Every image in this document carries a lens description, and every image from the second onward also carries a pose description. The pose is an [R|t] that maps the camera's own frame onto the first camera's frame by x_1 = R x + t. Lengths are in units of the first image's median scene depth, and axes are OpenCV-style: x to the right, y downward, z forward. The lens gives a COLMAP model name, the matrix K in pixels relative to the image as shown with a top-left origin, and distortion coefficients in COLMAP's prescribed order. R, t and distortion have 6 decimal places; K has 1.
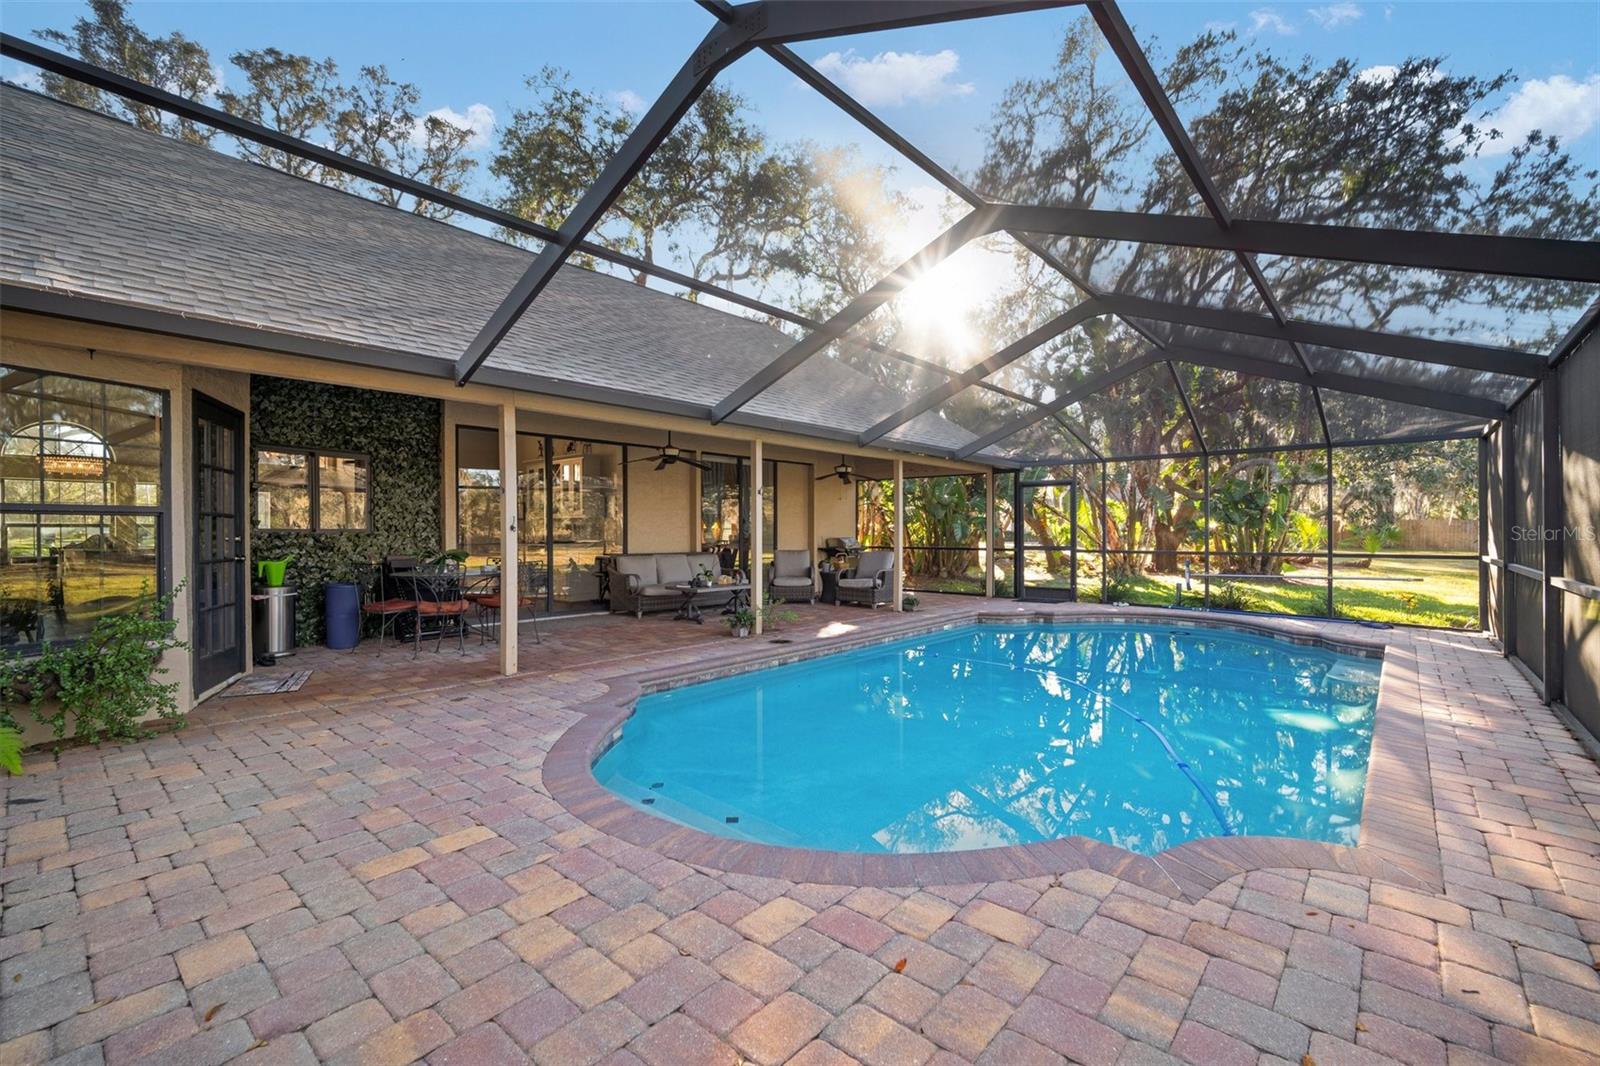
lens RADIAL K [[705.3, 0, 796.9], [0, 705.3, 541.9], [0, 0, 1]] dist [-0.006989, 0.001734]
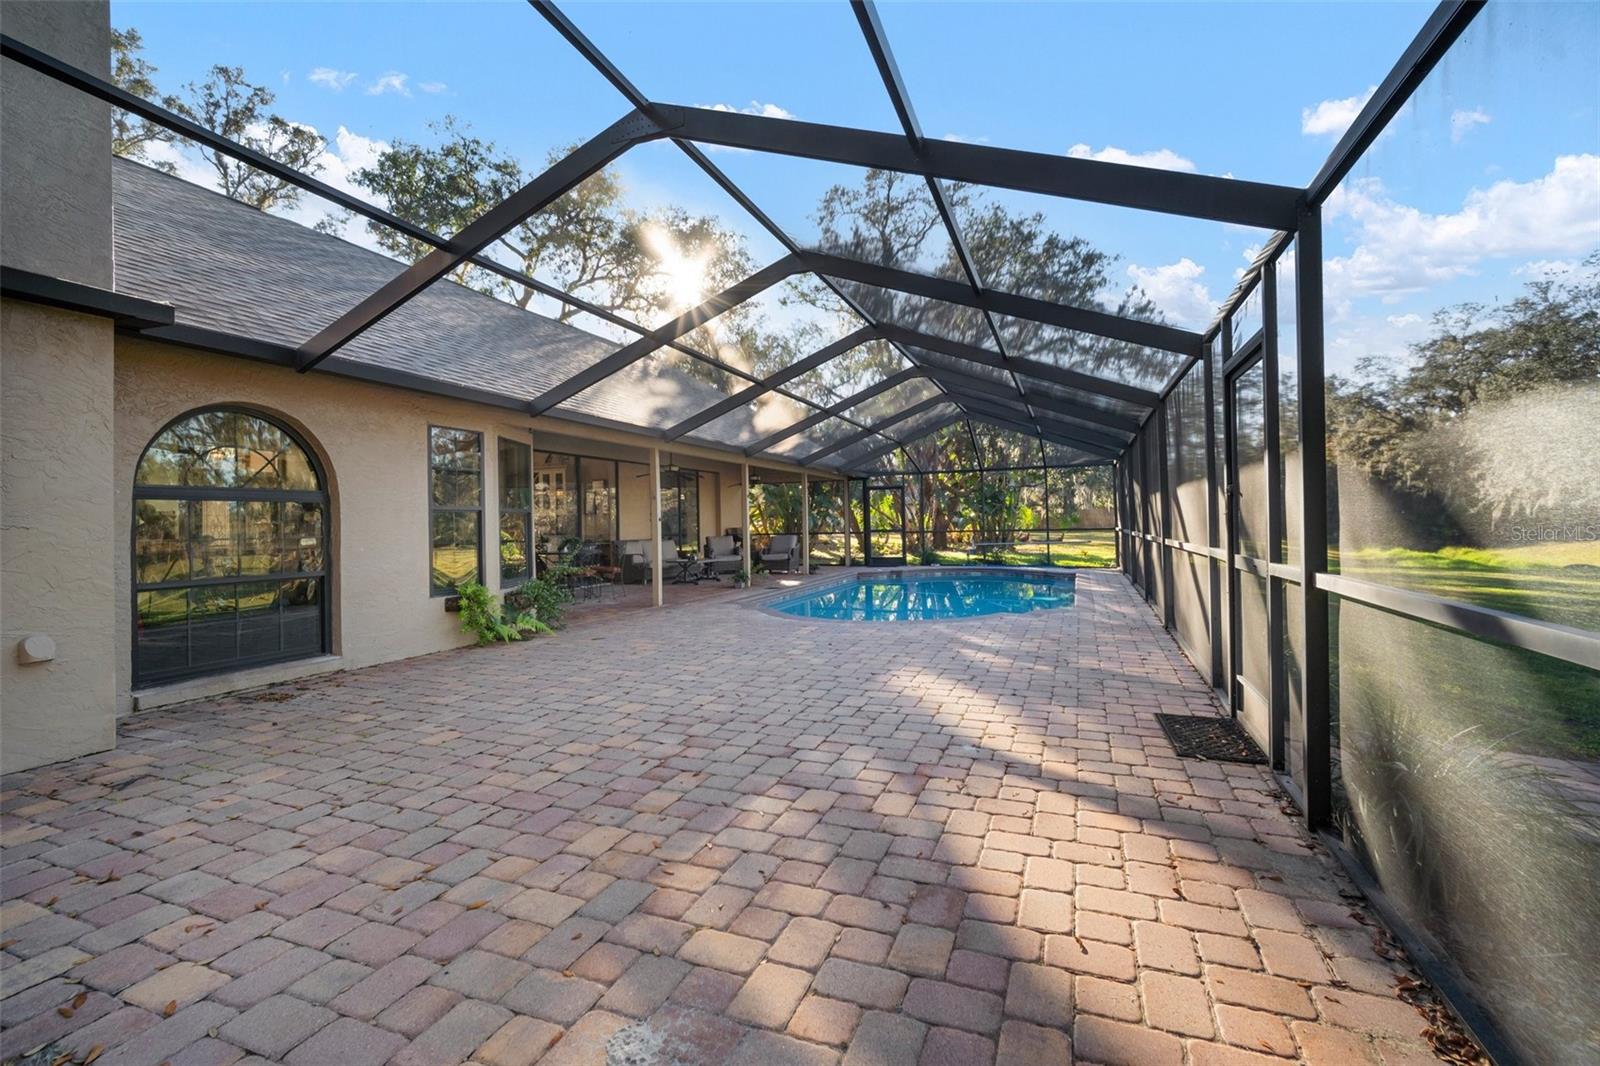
lens RADIAL K [[705.3, 0, 813.7], [0, 705.3, 521.9], [0, 0, 1]] dist [-0.006989, 0.001734]
pose [[0.938998, -0.018504, 0.343424, -0.298120], [0.026078, 0.999508, -0.017451, 0.011466], [-0.342932, 0.025342, 0.939018, -0.341959]]
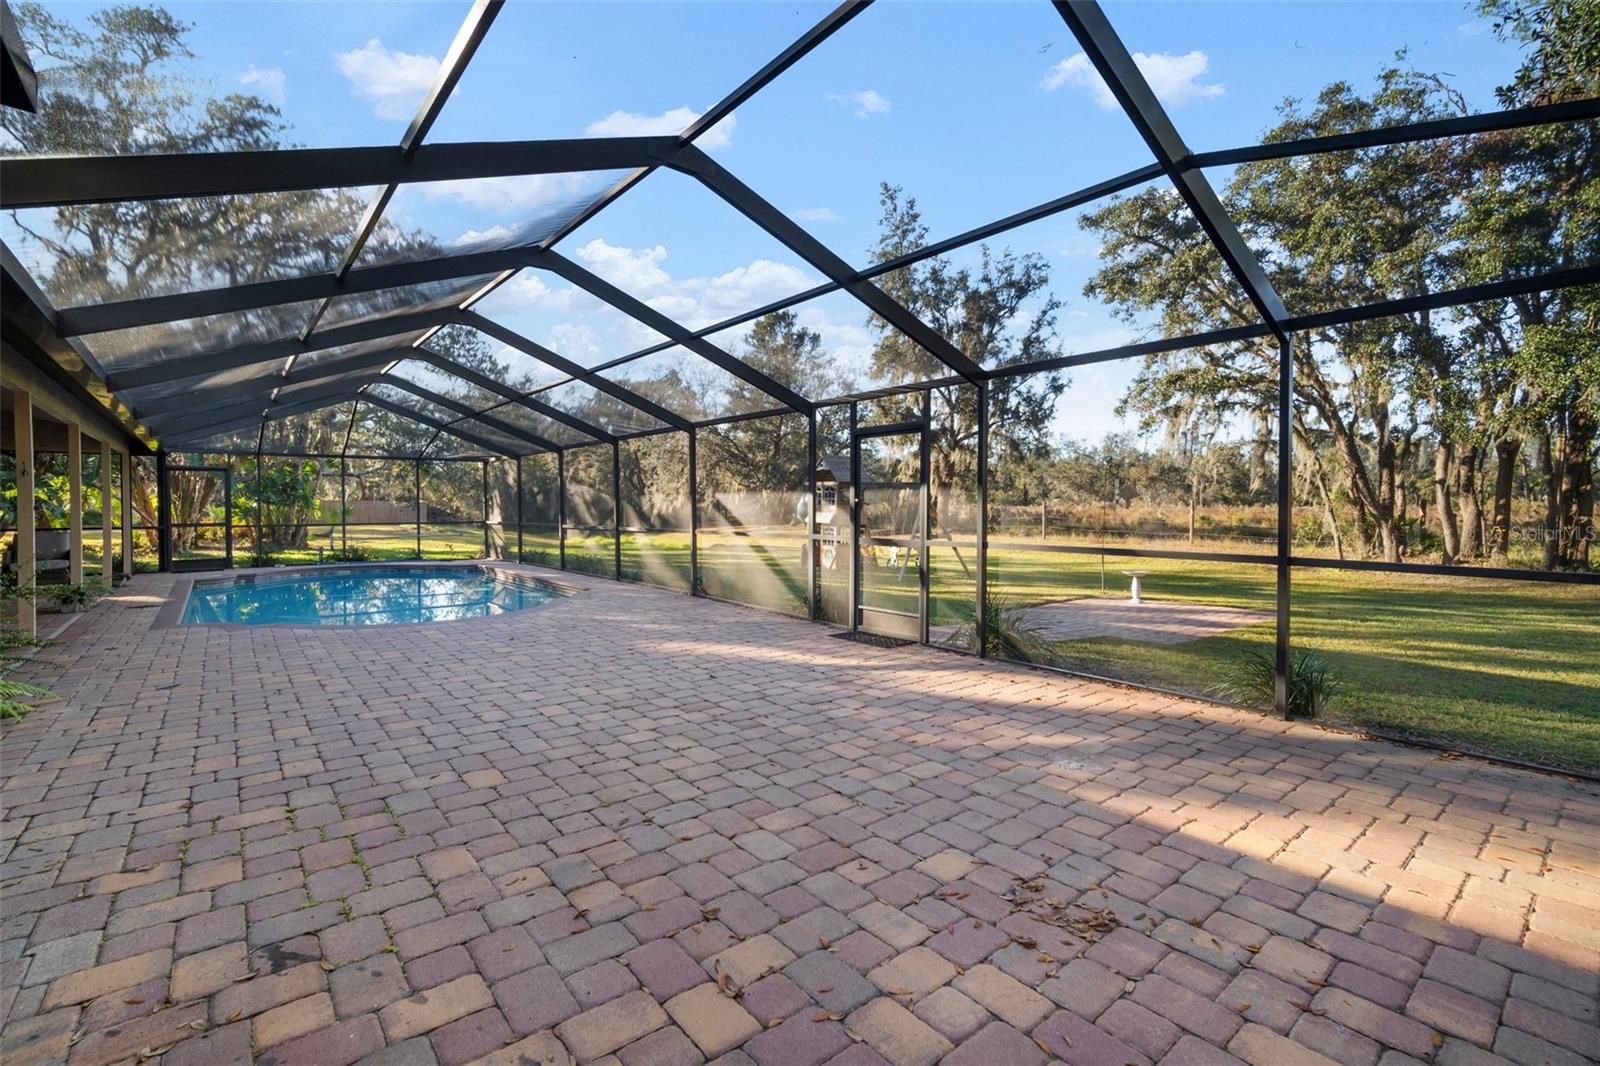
lens RADIAL K [[705.3, 0, 803.8], [0, 705.3, 523.6], [0, 0, 1]] dist [-0.006989, 0.001734]
pose [[0.158239, -0.023913, 0.987111, -0.587389], [0.019354, 0.999590, 0.021113, 0.002462], [-0.987211, 0.015763, 0.158637, -0.137772]]
